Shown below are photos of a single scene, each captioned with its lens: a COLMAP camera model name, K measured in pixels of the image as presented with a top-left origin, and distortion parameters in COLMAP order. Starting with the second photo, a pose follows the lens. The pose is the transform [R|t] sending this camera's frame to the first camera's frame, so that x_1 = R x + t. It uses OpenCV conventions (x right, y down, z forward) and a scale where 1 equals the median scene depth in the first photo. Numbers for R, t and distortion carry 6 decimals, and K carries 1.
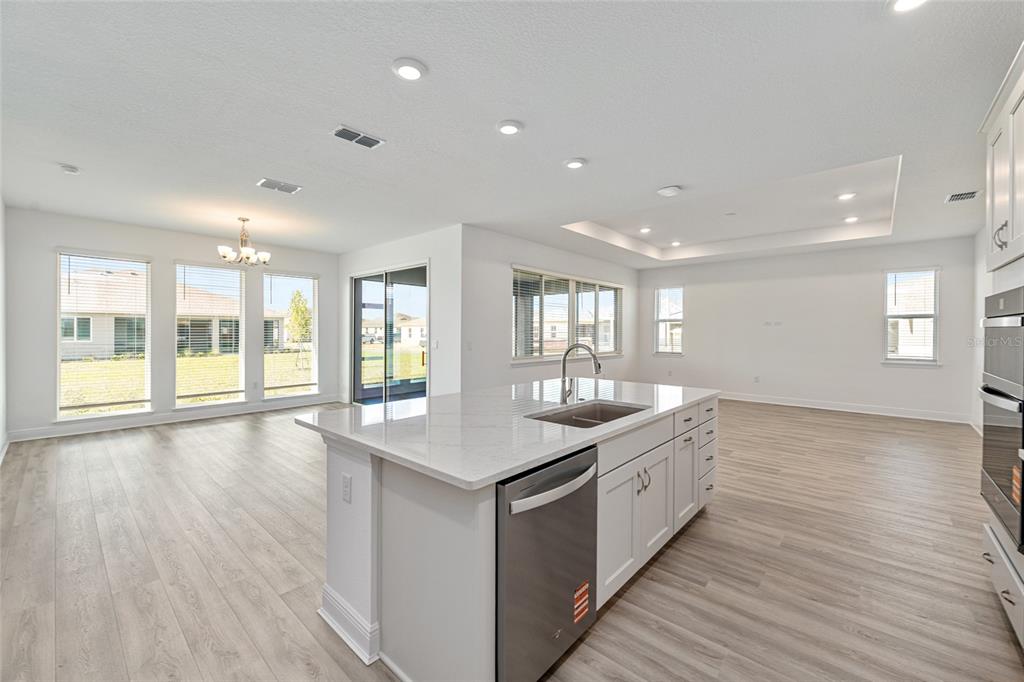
lens RADIAL K [[409.1, 0, 516.6], [0, 409.1, 332.7], [0, 0, 1]] dist [0.000062, -0.000037]
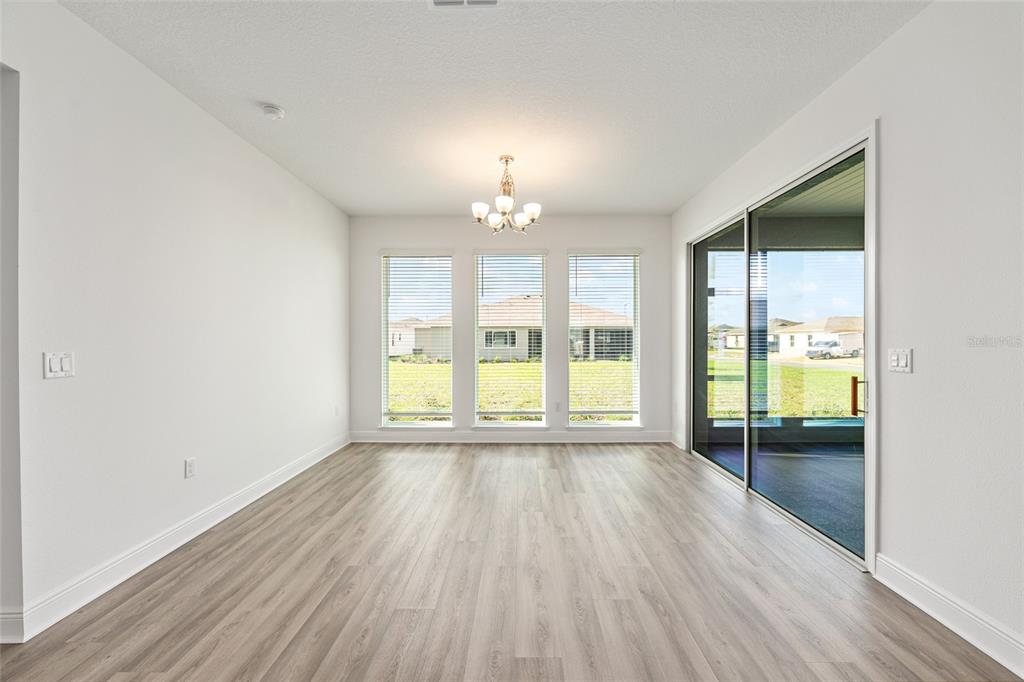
lens RADIAL K [[400.8, 0, 517.0], [0, 400.8, 341.9], [0, 0, 1]] dist [0.004094, 0.000113]
pose [[0.657755, -0.003390, -0.753224, -0.119089], [0.003468, 0.999993, -0.001472, 0.009883], [0.753224, -0.001644, 0.657762, 0.403538]]
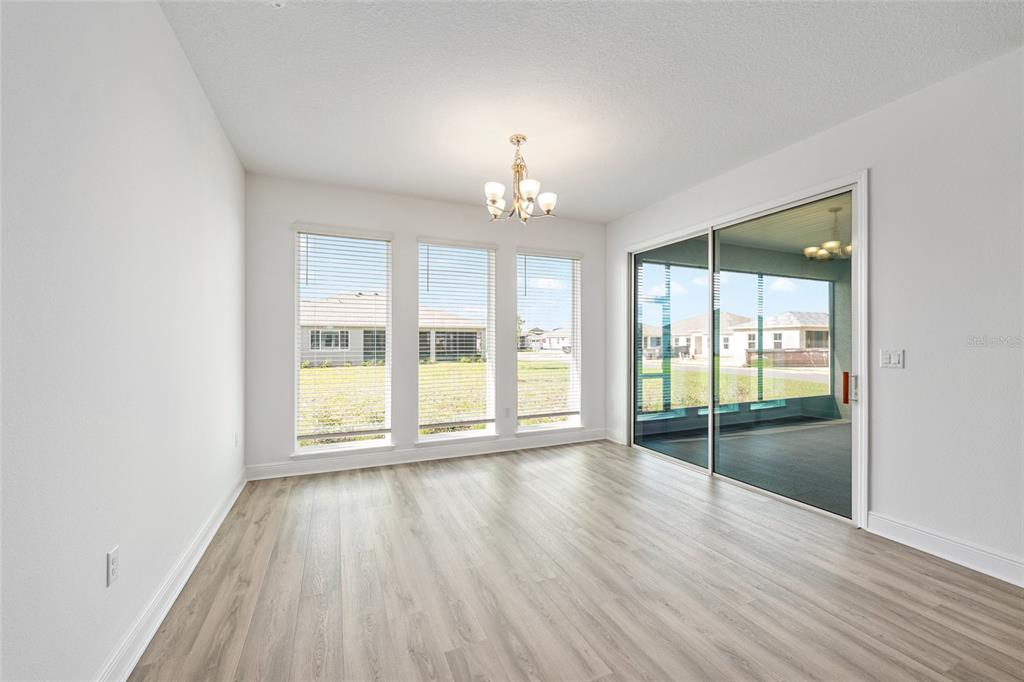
lens RADIAL K [[404.7, 0, 512.0], [0, 404.7, 341.0], [0, 0, 1]] dist [0.001959, 0.000208]
pose [[0.909363, -0.004794, -0.415976, -0.297612], [0.002308, 0.999976, -0.006477, 0.009095], [0.415997, 0.004930, 0.909352, 0.323100]]
